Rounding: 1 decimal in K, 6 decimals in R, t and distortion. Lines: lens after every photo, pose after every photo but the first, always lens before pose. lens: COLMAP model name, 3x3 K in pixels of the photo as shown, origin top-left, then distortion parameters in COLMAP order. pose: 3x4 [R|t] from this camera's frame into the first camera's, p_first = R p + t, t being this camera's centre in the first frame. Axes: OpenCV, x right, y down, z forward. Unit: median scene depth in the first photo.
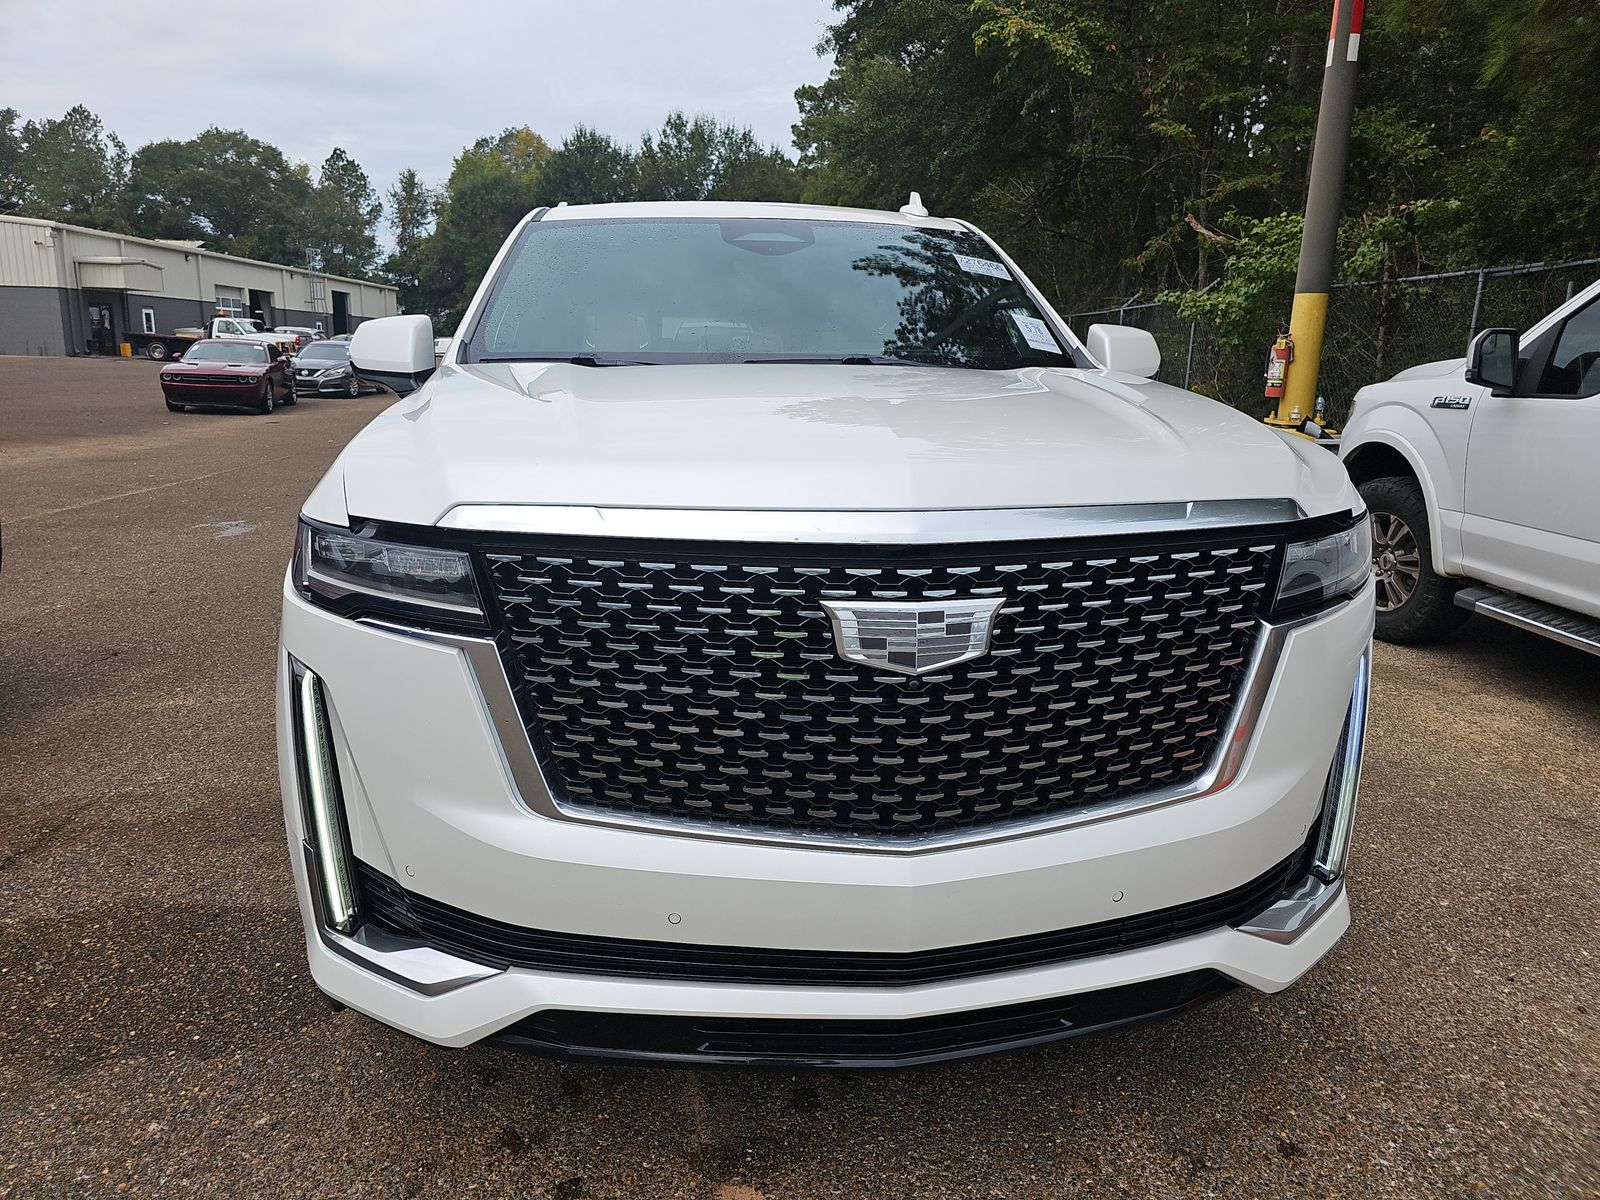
lens RADIAL K [[1092.5, 0, 774.2], [0, 1092.5, 599.4], [0, 0, 1]] dist [0.050029, -0.056549]
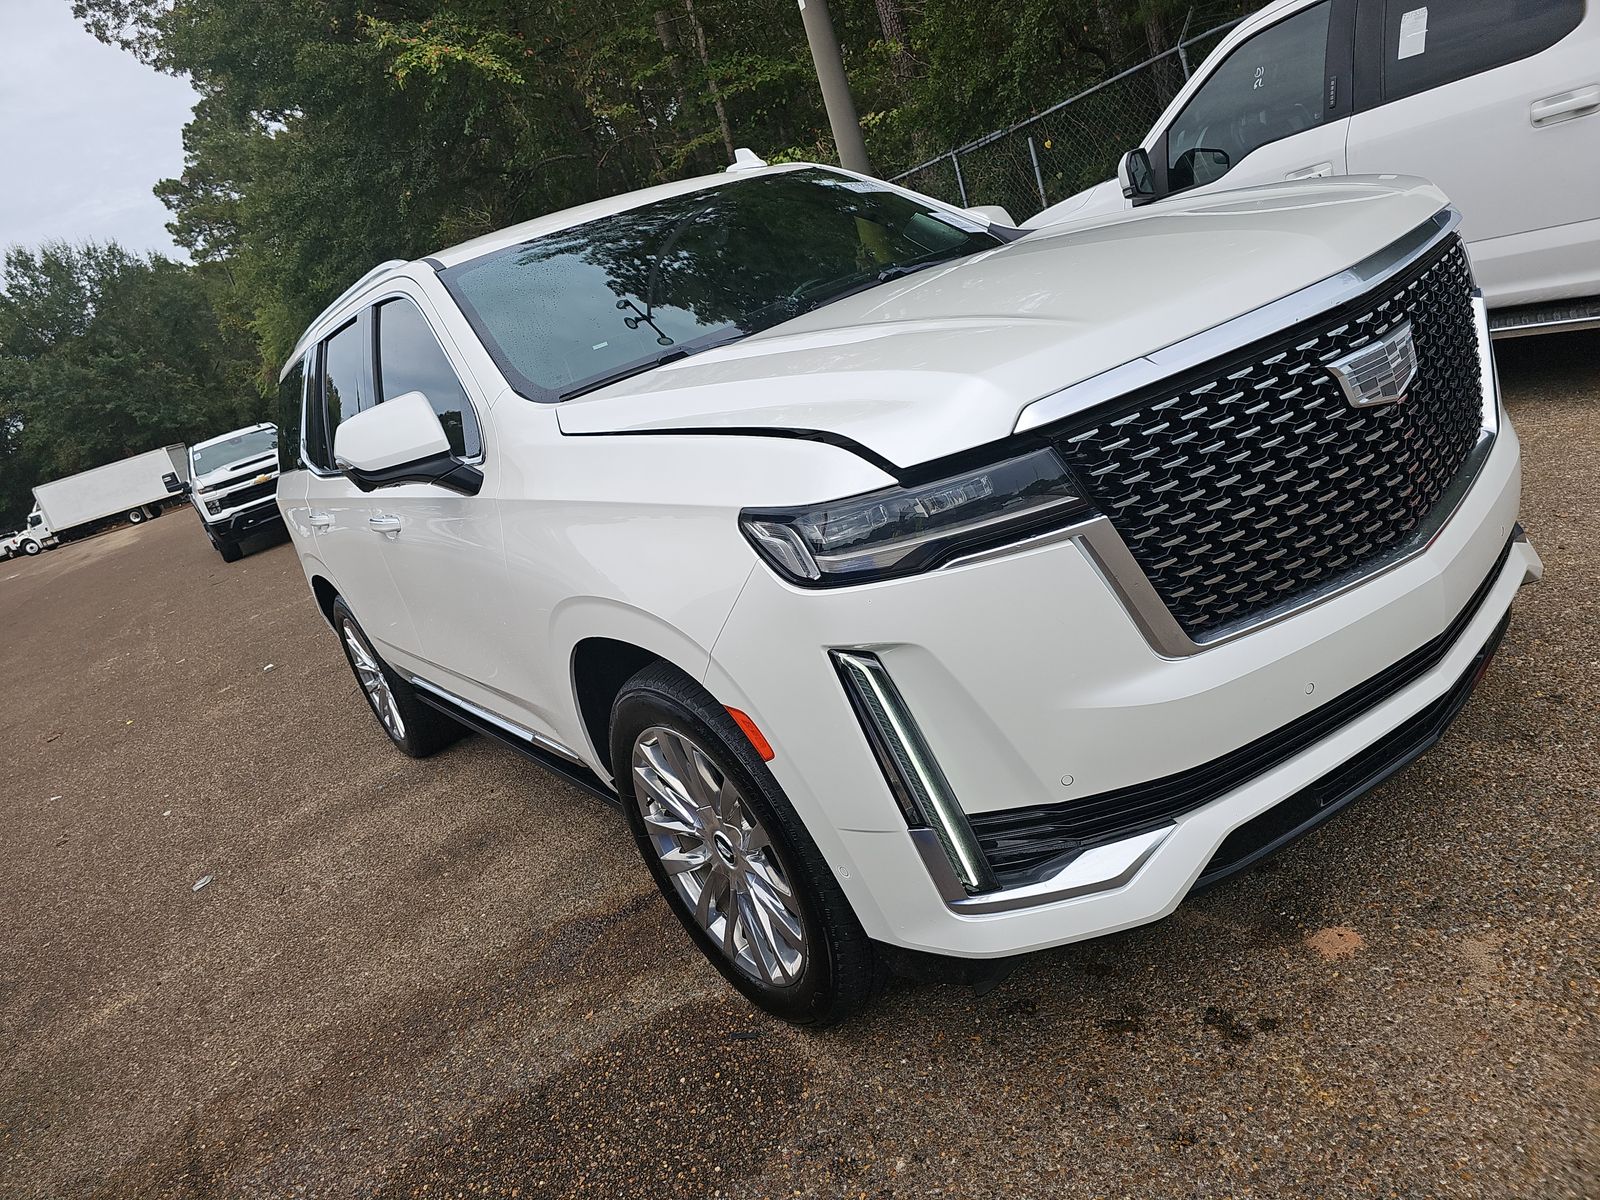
lens RADIAL K [[1092.5, 0, 774.2], [0, 1092.5, 599.4], [0, 0, 1]] dist [0.050029, -0.056549]
pose [[0.831324, -0.401127, 0.384705, -0.670862], [0.409435, 0.910080, 0.064166, -0.059291], [-0.375851, 0.104169, 0.920807, 0.127053]]
